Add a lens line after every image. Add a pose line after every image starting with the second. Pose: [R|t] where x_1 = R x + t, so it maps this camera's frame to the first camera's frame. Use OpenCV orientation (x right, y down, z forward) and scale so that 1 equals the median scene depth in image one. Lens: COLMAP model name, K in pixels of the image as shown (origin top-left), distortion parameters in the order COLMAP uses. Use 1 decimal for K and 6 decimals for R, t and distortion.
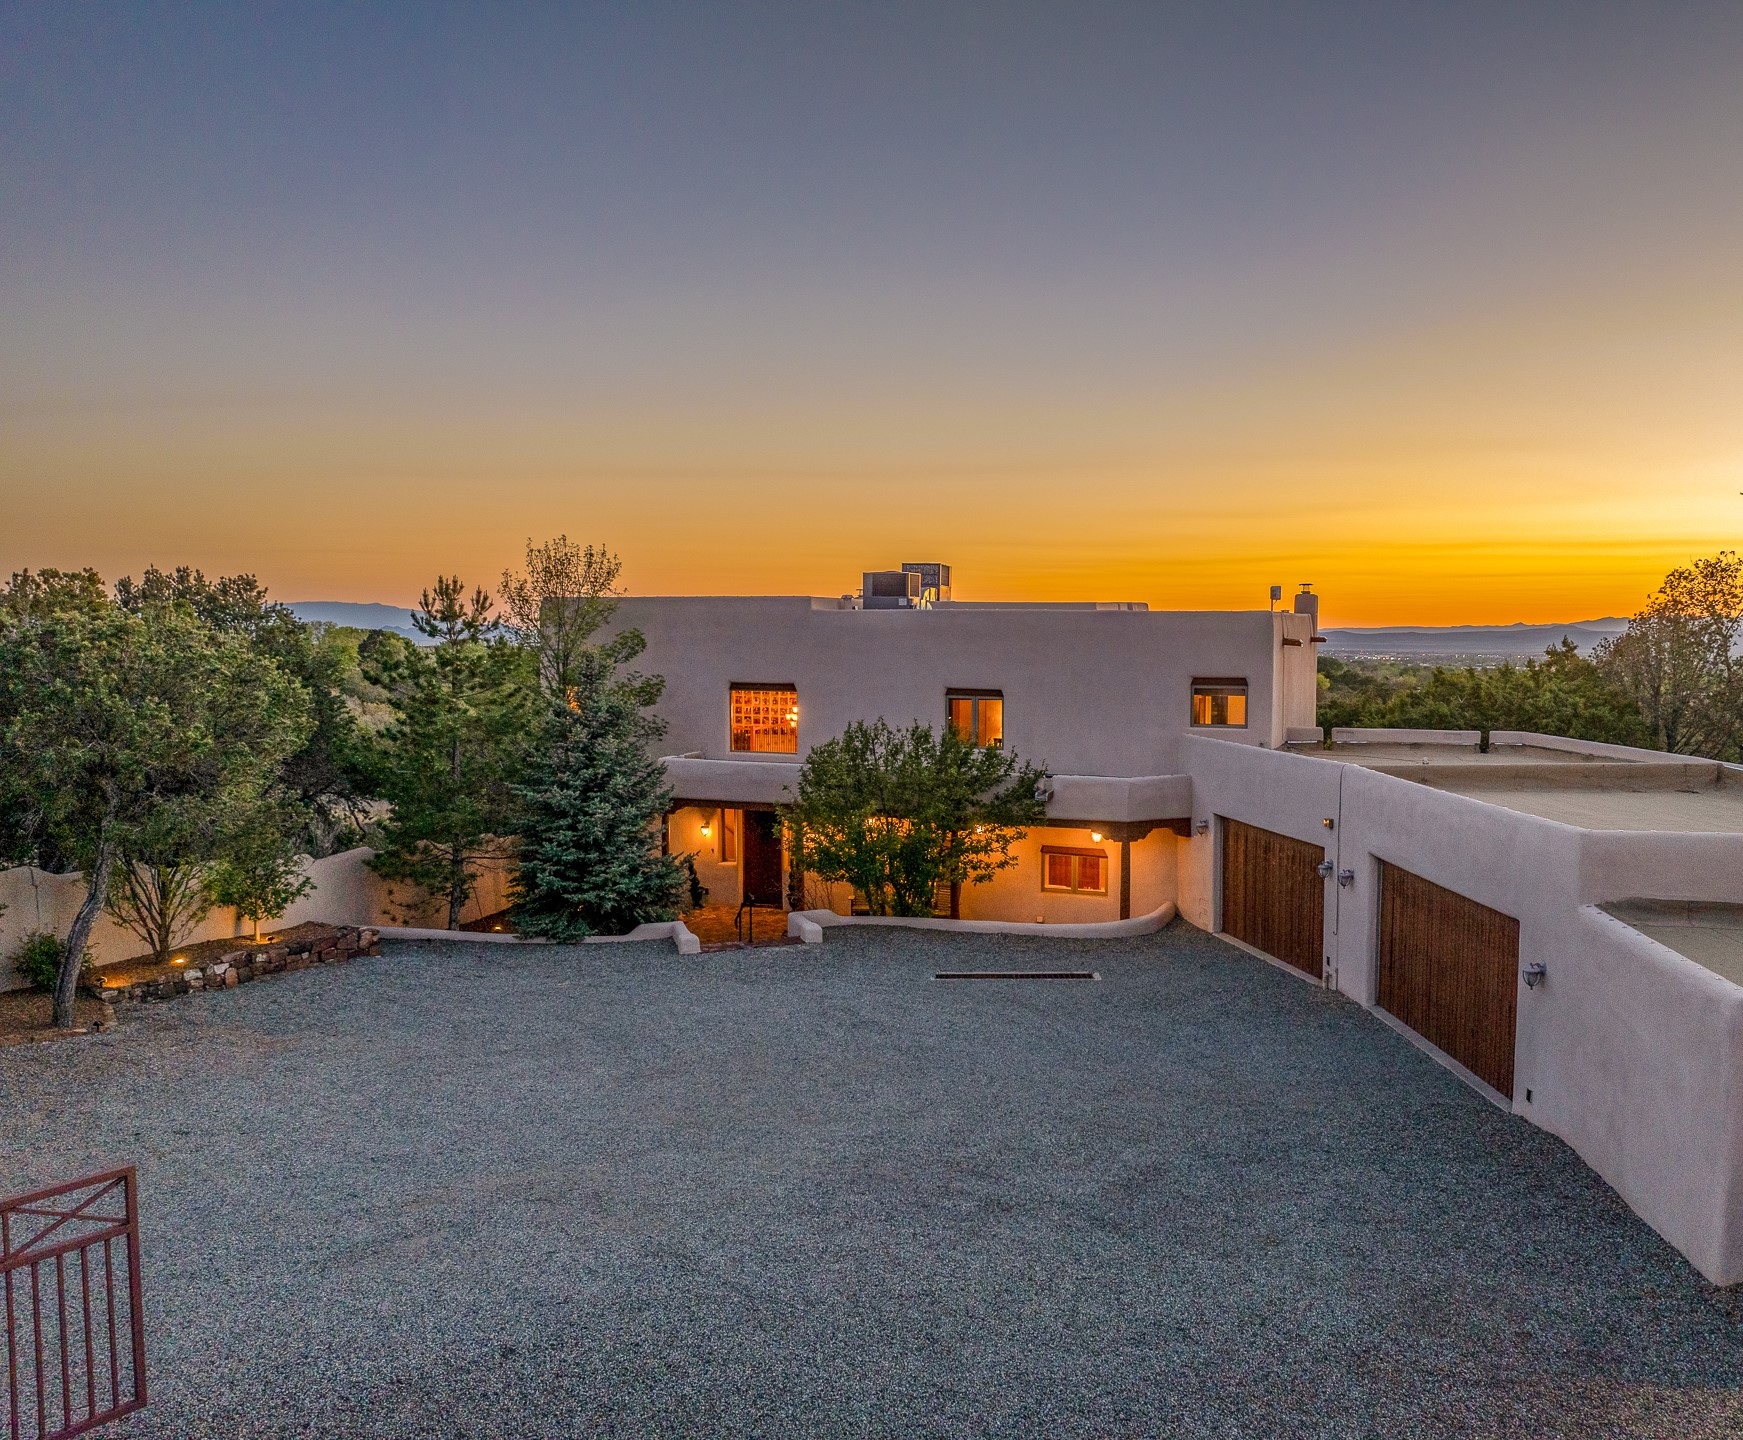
lens RADIAL K [[1356.2, 0, 967.0], [0, 1356.2, 723.8], [0, 0, 1]] dist [-0.007565, -0.074689]
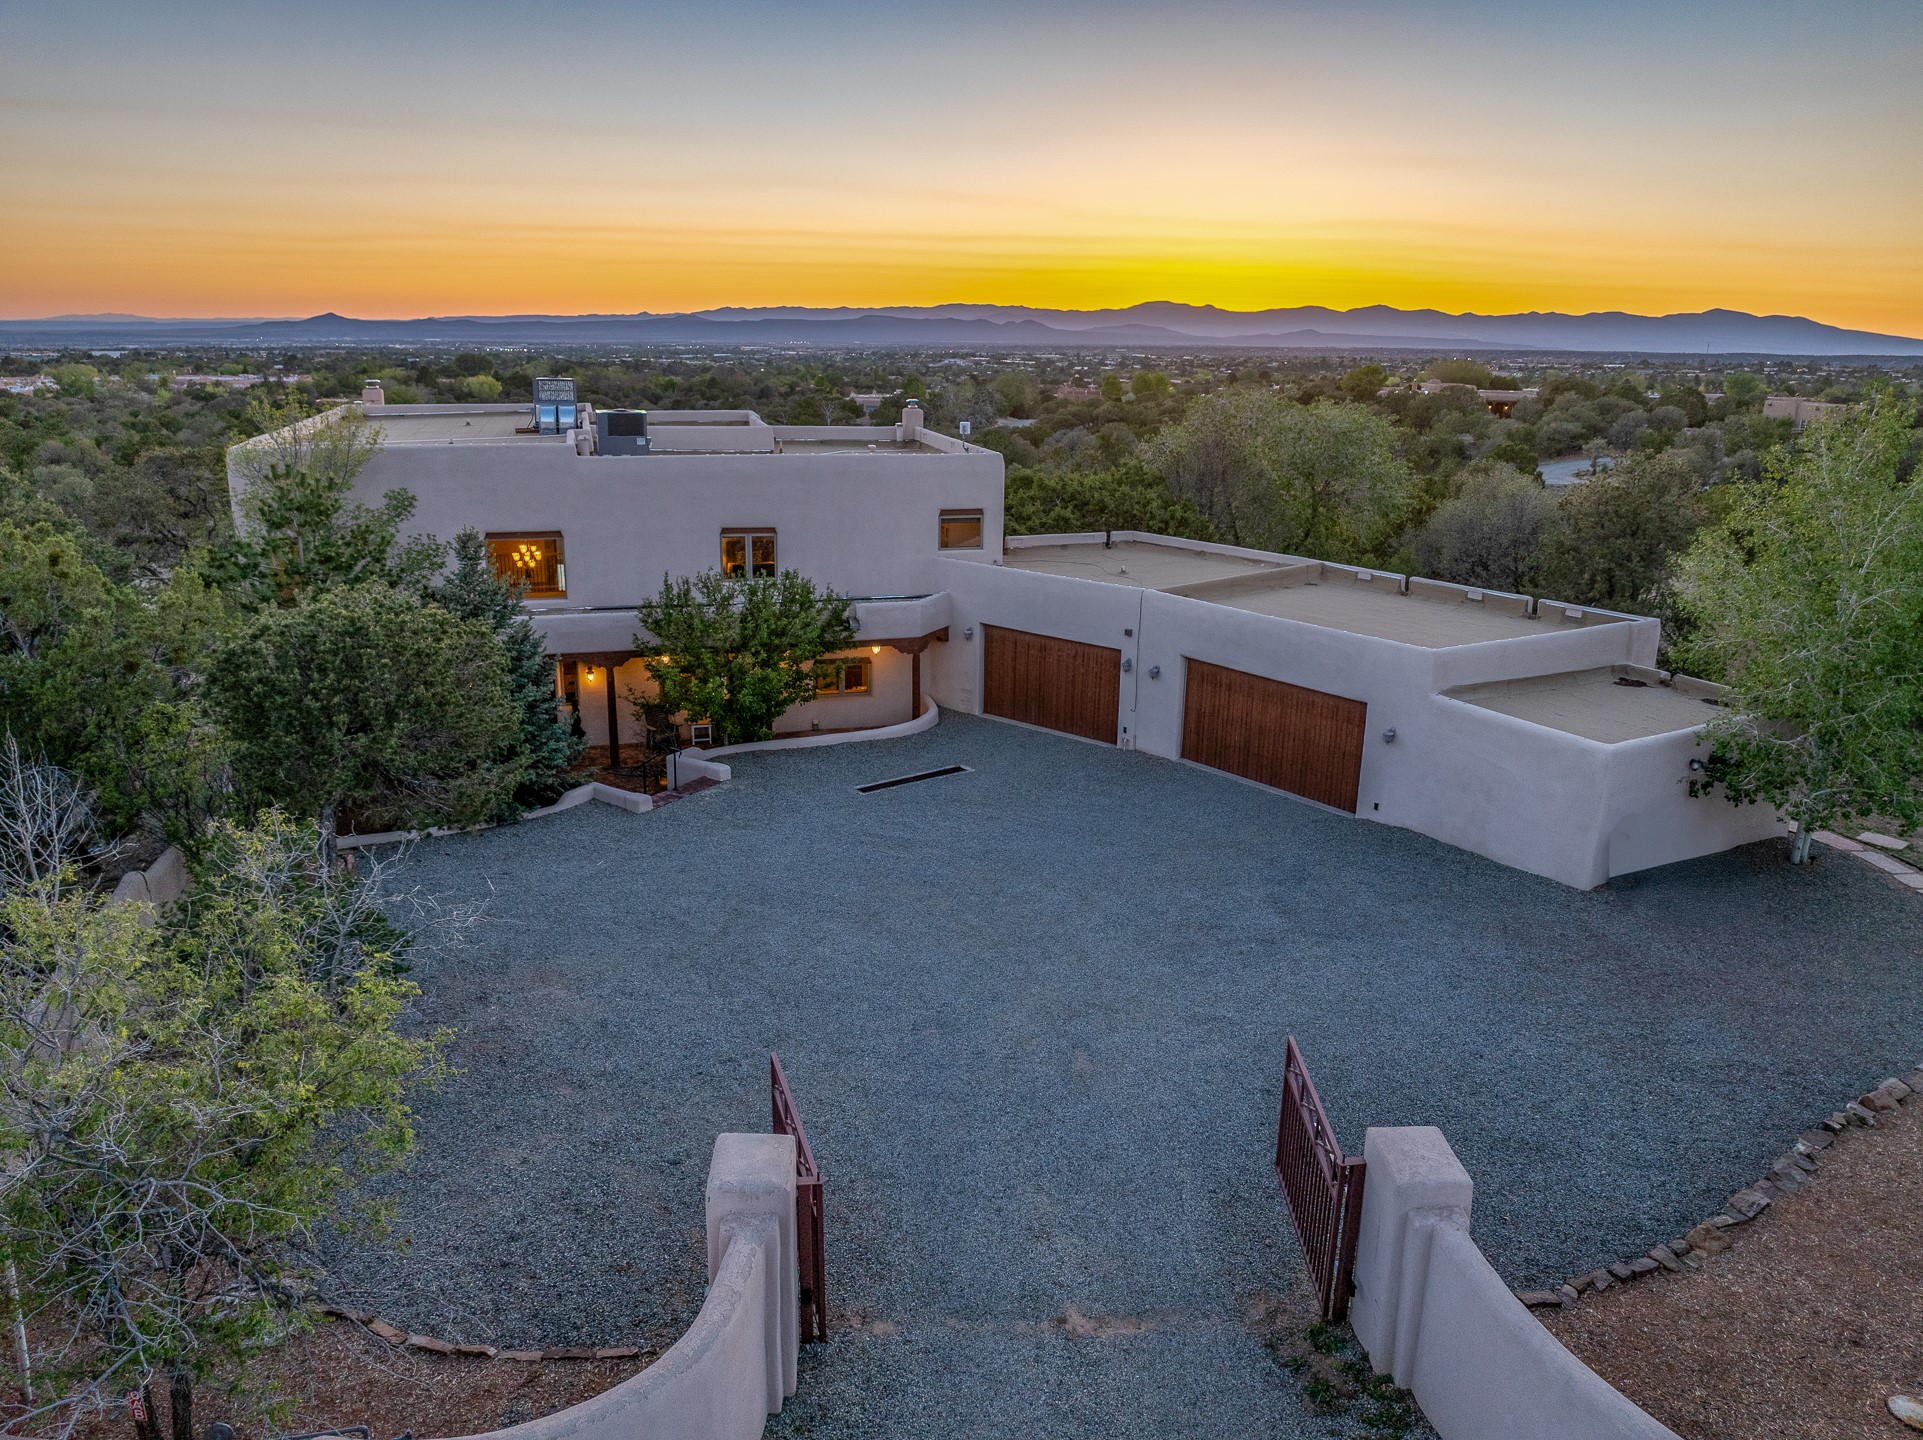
lens RADIAL K [[1360.7, 0, 973.6], [0, 1360.7, 710.9], [0, 0, 1]] dist [-0.037794, 0.004403]
pose [[0.817783, -0.148965, 0.555915, -0.560377], [0.028775, 0.975297, 0.219014, -0.136021], [-0.574807, -0.163109, 0.801868, -0.019132]]
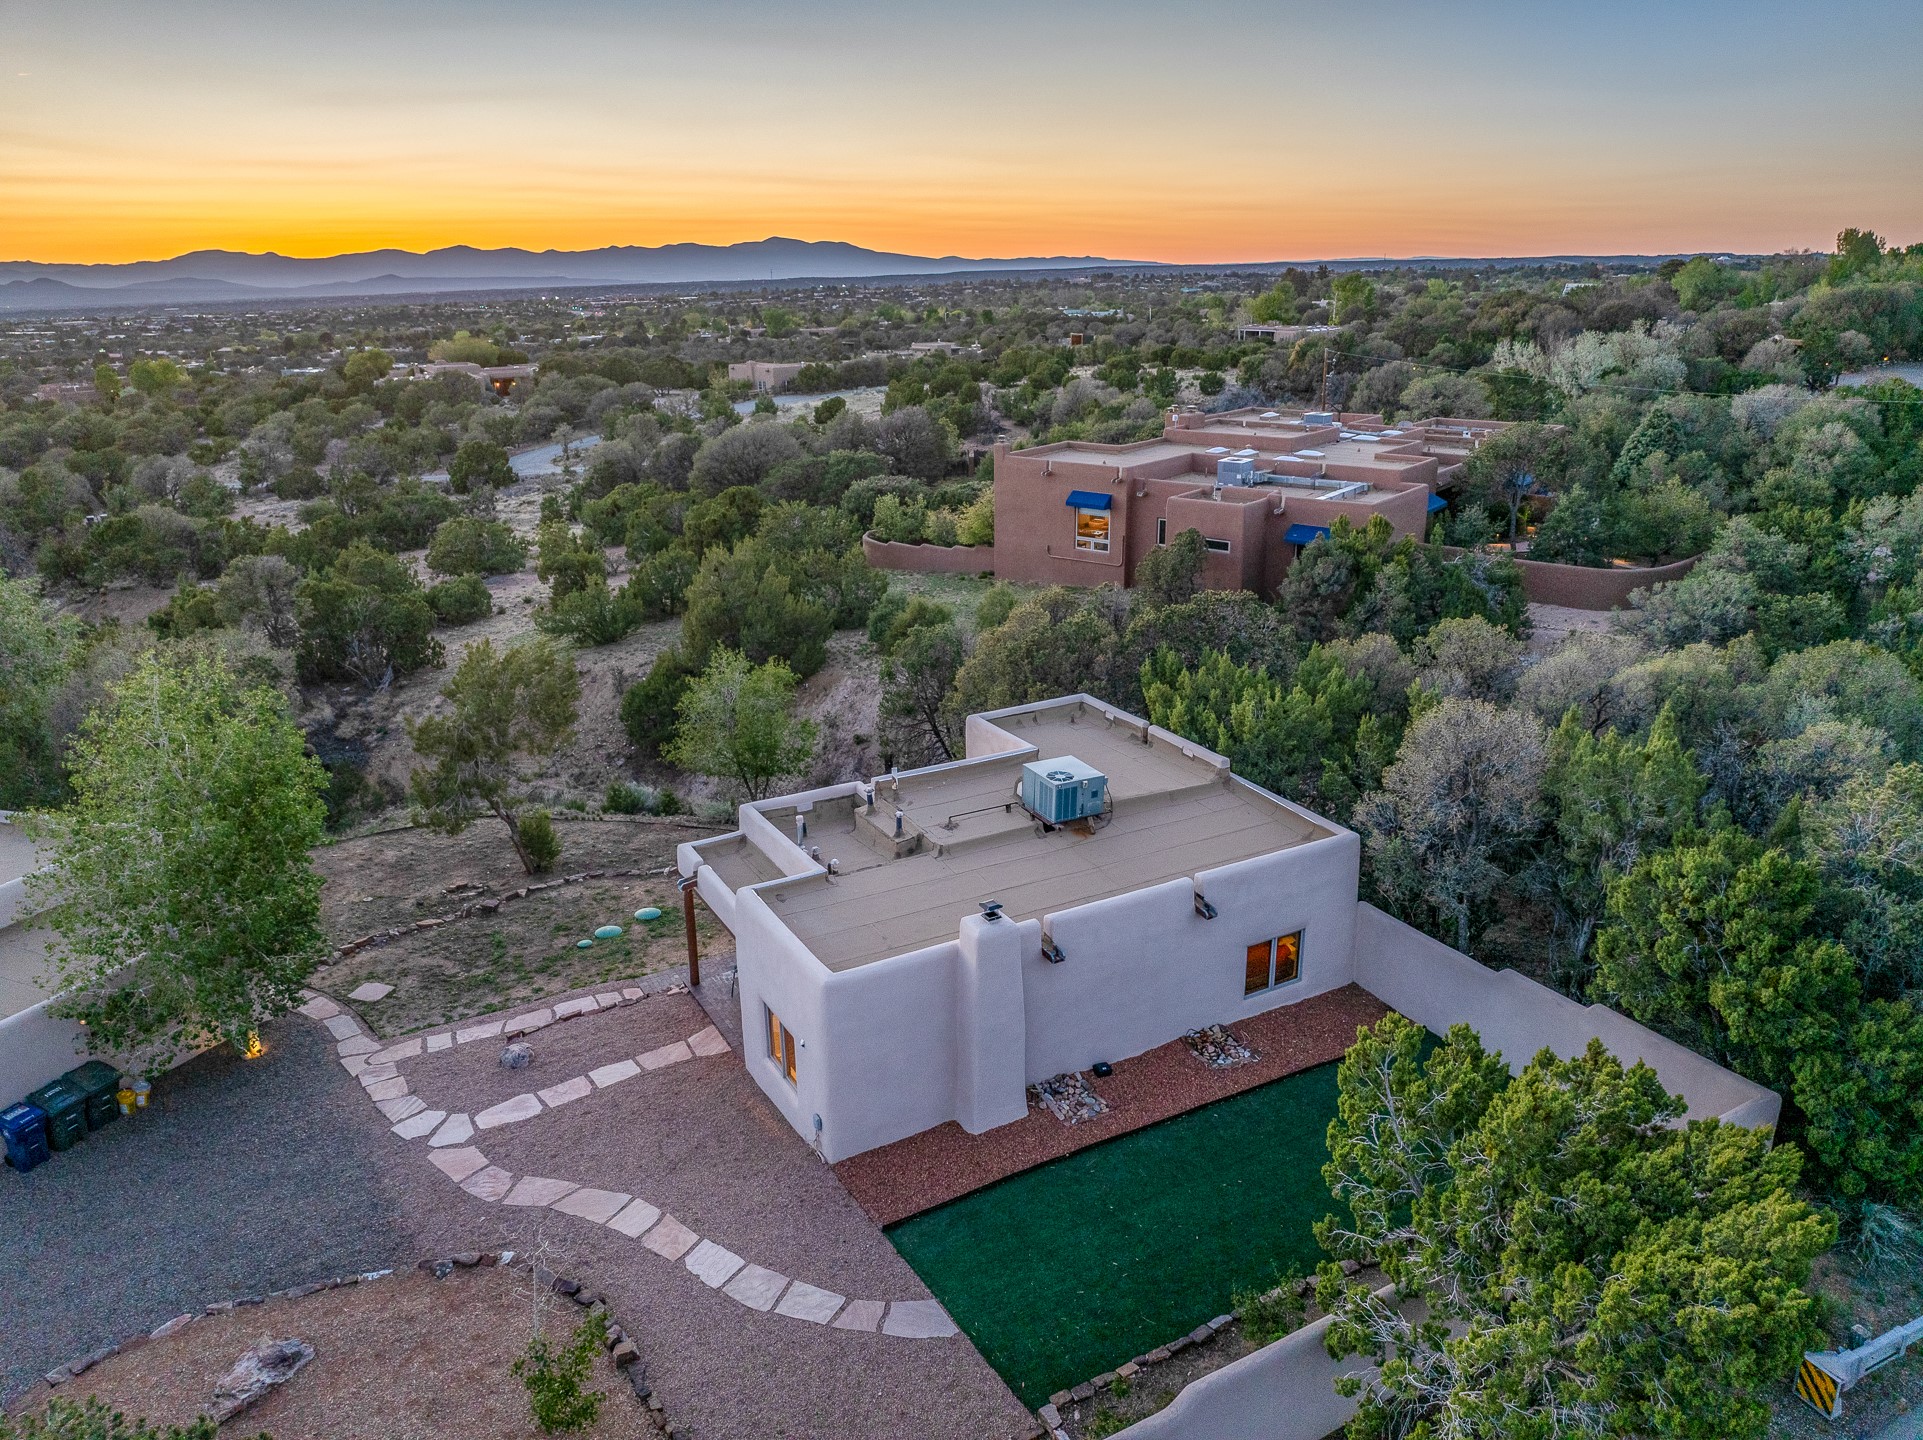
lens RADIAL K [[1360.7, 0, 973.6], [0, 1360.7, 710.9], [0, 0, 1]] dist [-0.037794, 0.004403]
pose [[0.323463, -0.304743, 0.895825, -0.241585], [0.085454, 0.952260, 0.293086, -0.322880], [-0.942374, -0.018251, 0.334062, -0.488956]]
